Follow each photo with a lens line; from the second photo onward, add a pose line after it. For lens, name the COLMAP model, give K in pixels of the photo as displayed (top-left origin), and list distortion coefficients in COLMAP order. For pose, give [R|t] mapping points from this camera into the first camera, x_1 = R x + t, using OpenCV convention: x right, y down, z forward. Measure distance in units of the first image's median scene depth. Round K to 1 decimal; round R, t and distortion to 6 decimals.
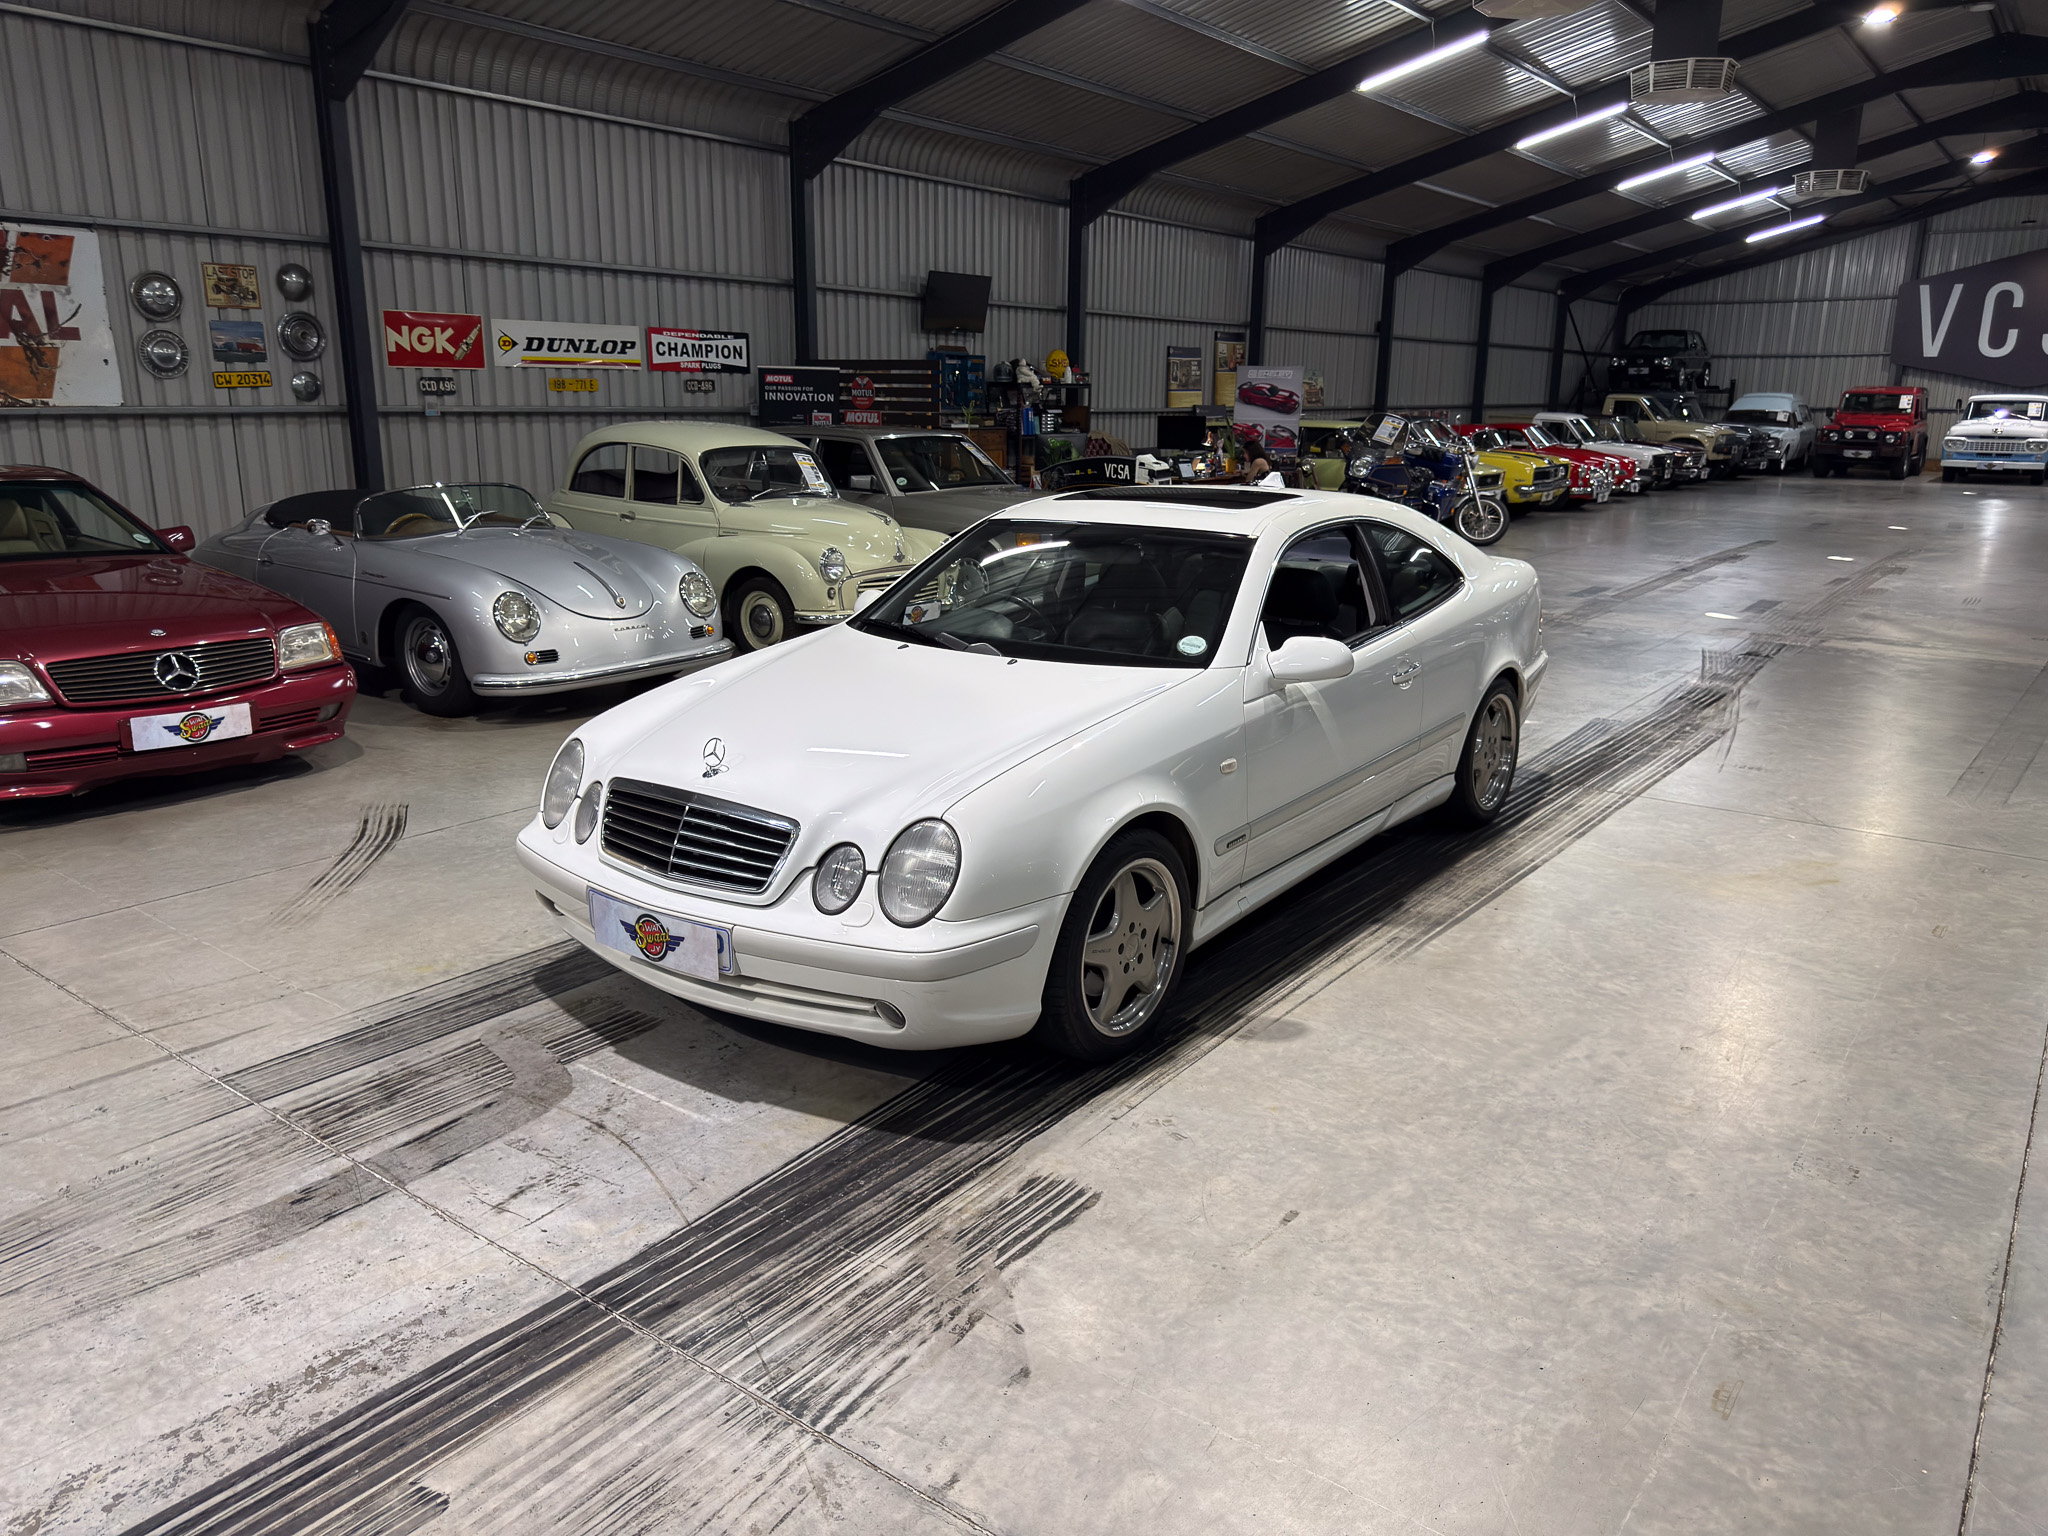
lens RADIAL K [[1440.5, 0, 1031.3], [0, 1440.5, 724.8], [0, 0, 1]] dist [0.063129, -0.085014]
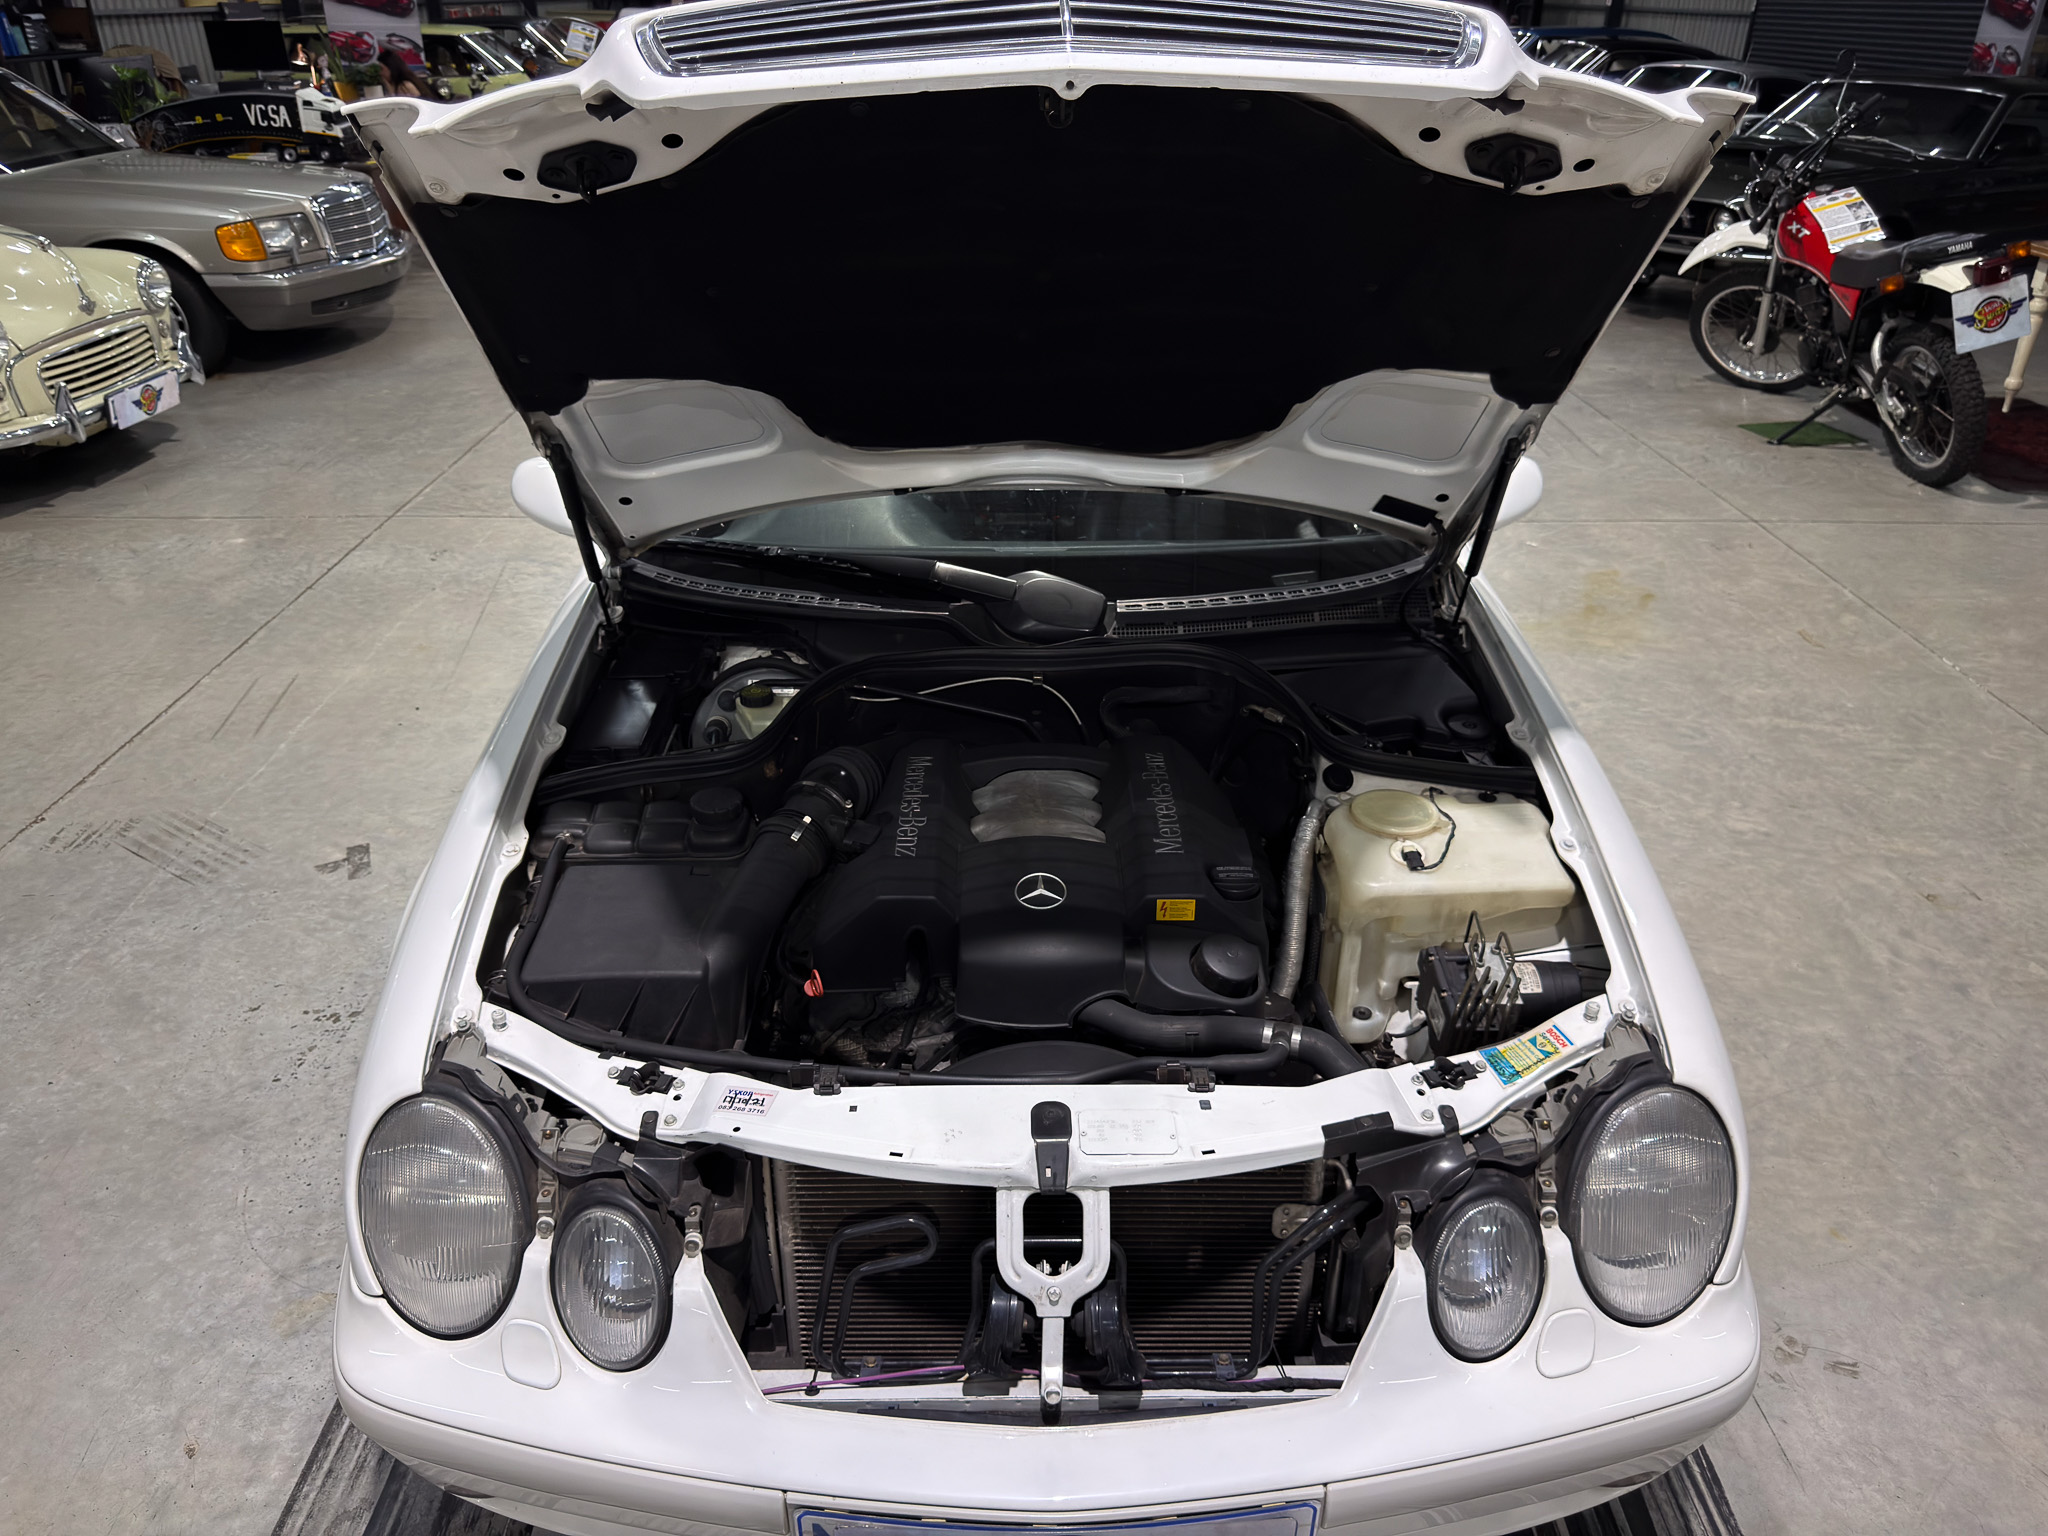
lens RADIAL K [[1441.6, 0, 1002.8], [0, 1441.6, 758.5], [0, 0, 1]] dist [0.015948, -0.027281]
pose [[0.802544, -0.288058, 0.522442, -0.123577], [0.136464, 0.941128, 0.309281, -0.058478], [-0.580776, -0.176917, 0.794606, 0.215030]]
